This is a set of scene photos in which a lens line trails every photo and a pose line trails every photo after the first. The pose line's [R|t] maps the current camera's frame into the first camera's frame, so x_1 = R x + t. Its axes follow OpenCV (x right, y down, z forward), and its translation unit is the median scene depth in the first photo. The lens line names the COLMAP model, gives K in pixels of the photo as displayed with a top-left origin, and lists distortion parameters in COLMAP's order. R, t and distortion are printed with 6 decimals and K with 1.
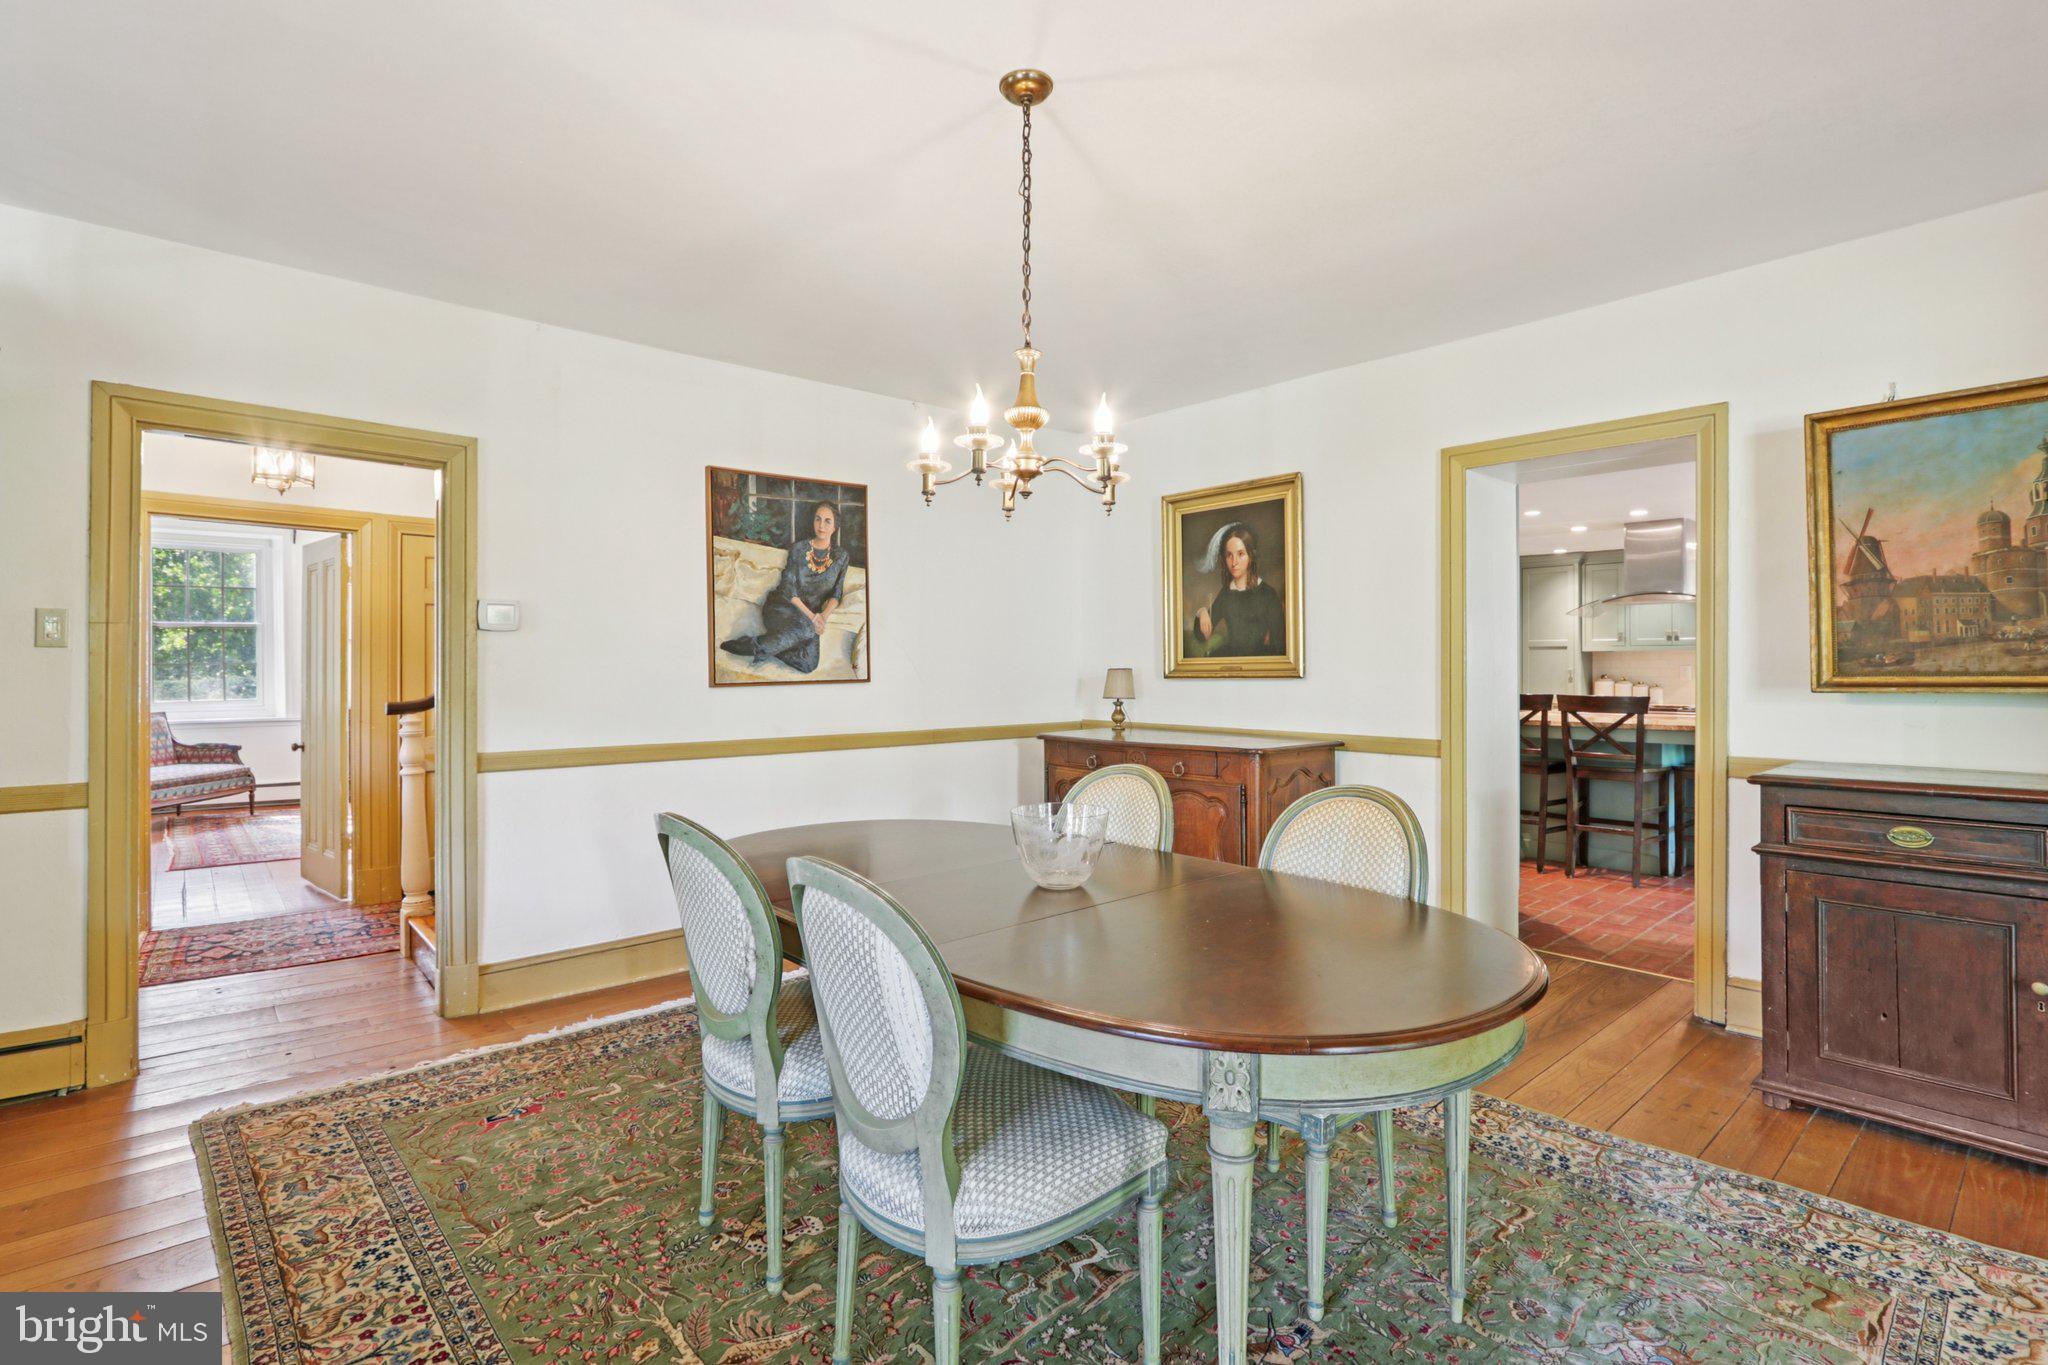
lens RADIAL K [[956.4, 0, 1024.7], [0, 956.4, 669.6], [0, 0, 1]] dist [-0.004096, -0.000703]
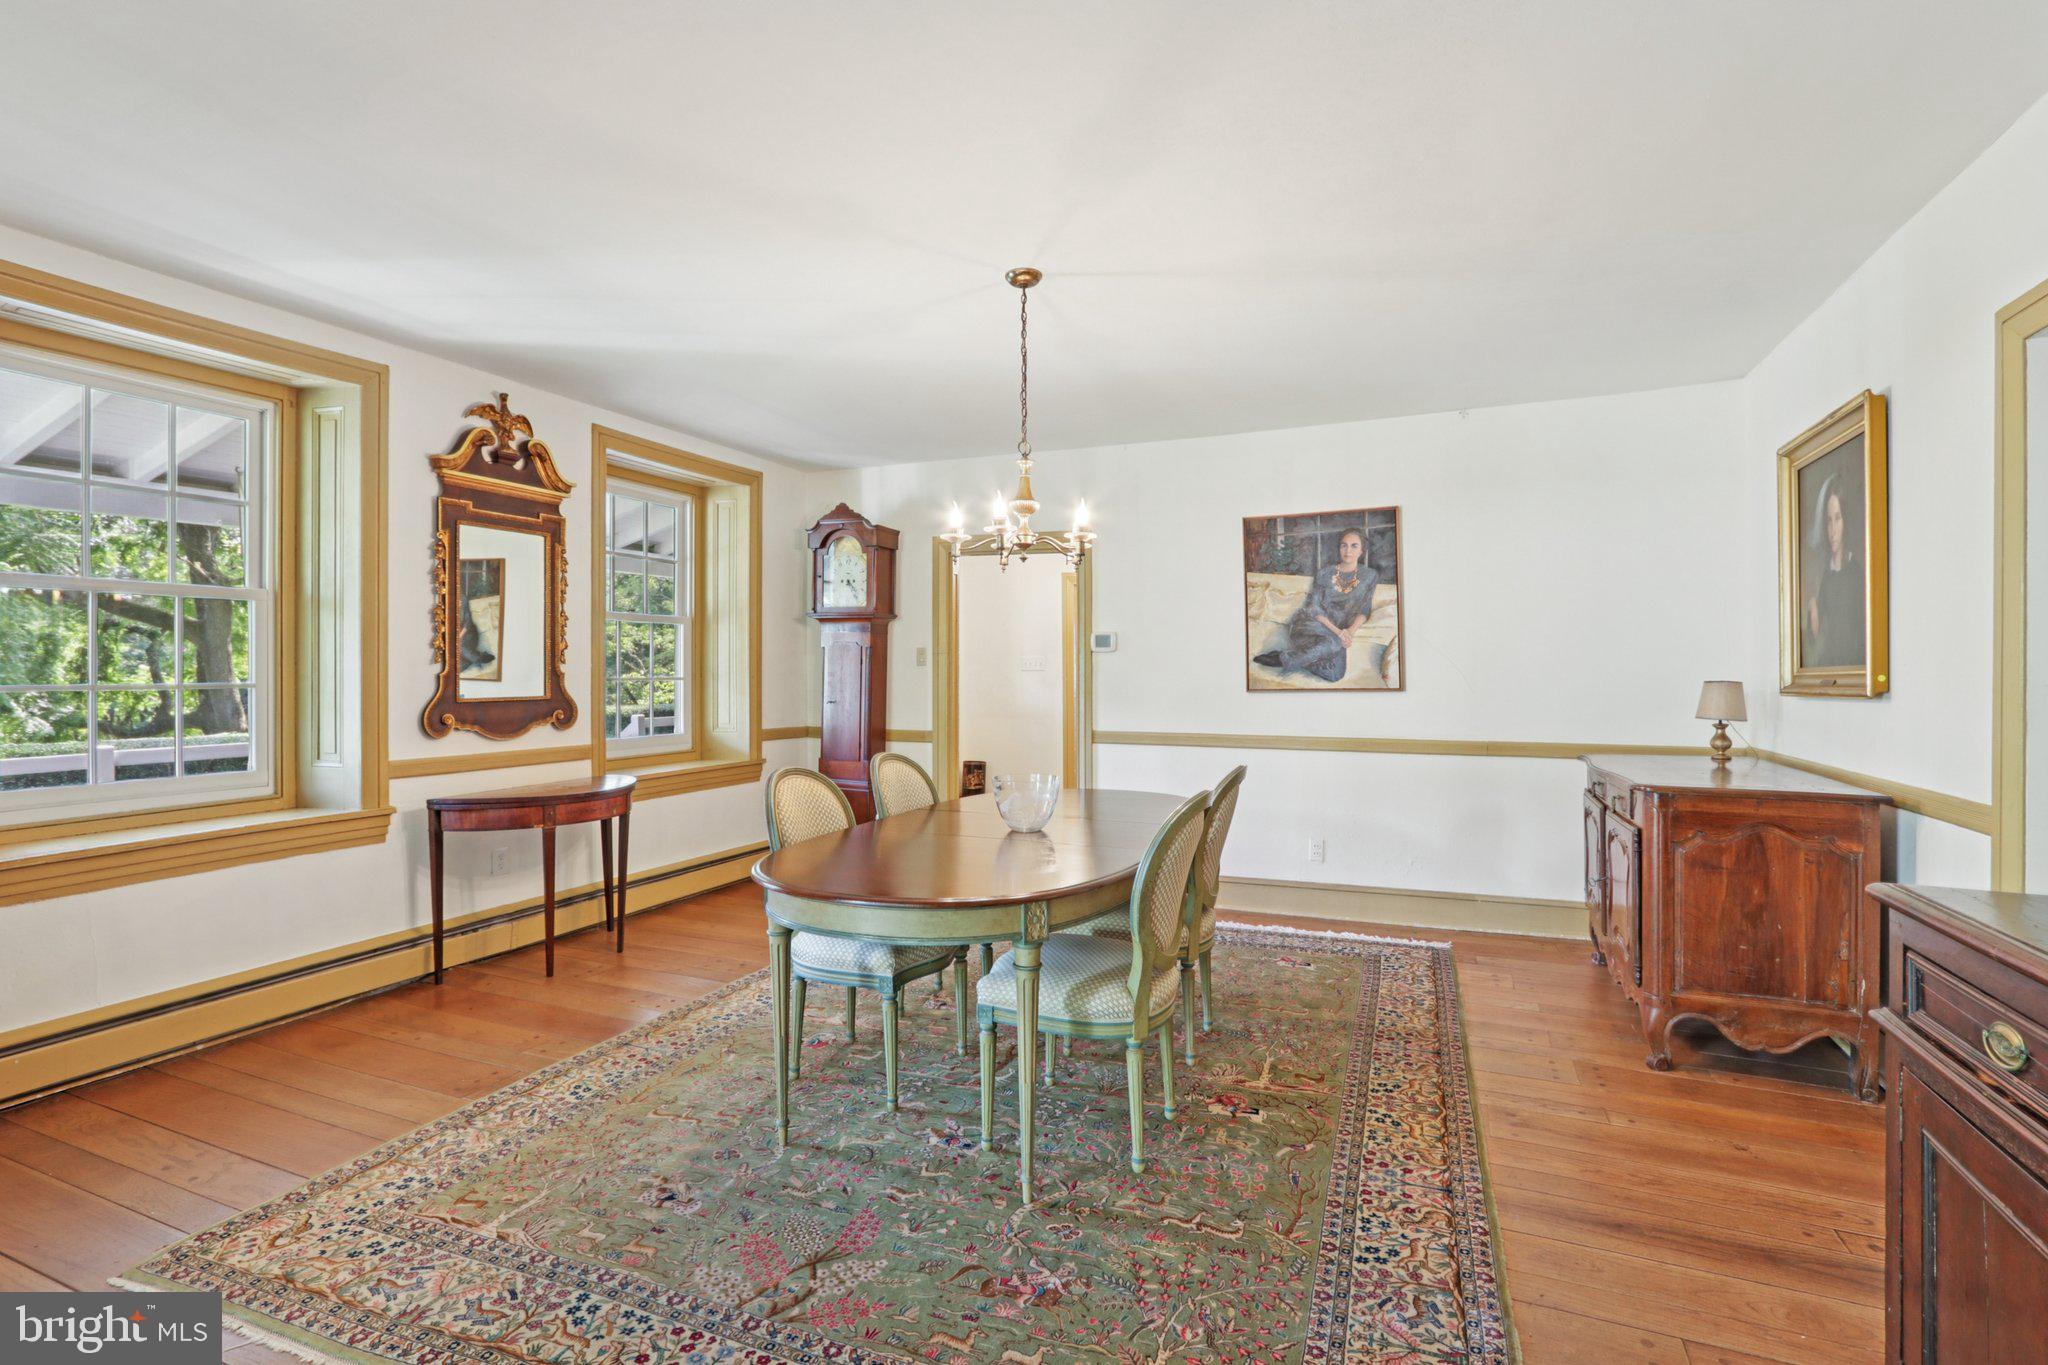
lens RADIAL K [[956.4, 0, 1037.9], [0, 956.4, 675.2], [0, 0, 1]] dist [-0.004096, -0.000703]
pose [[0.429717, 0.005809, -0.902945, 0.654213], [-0.004745, 0.999980, 0.004175, -0.007446], [0.902951, 0.002490, 0.429736, 0.192300]]
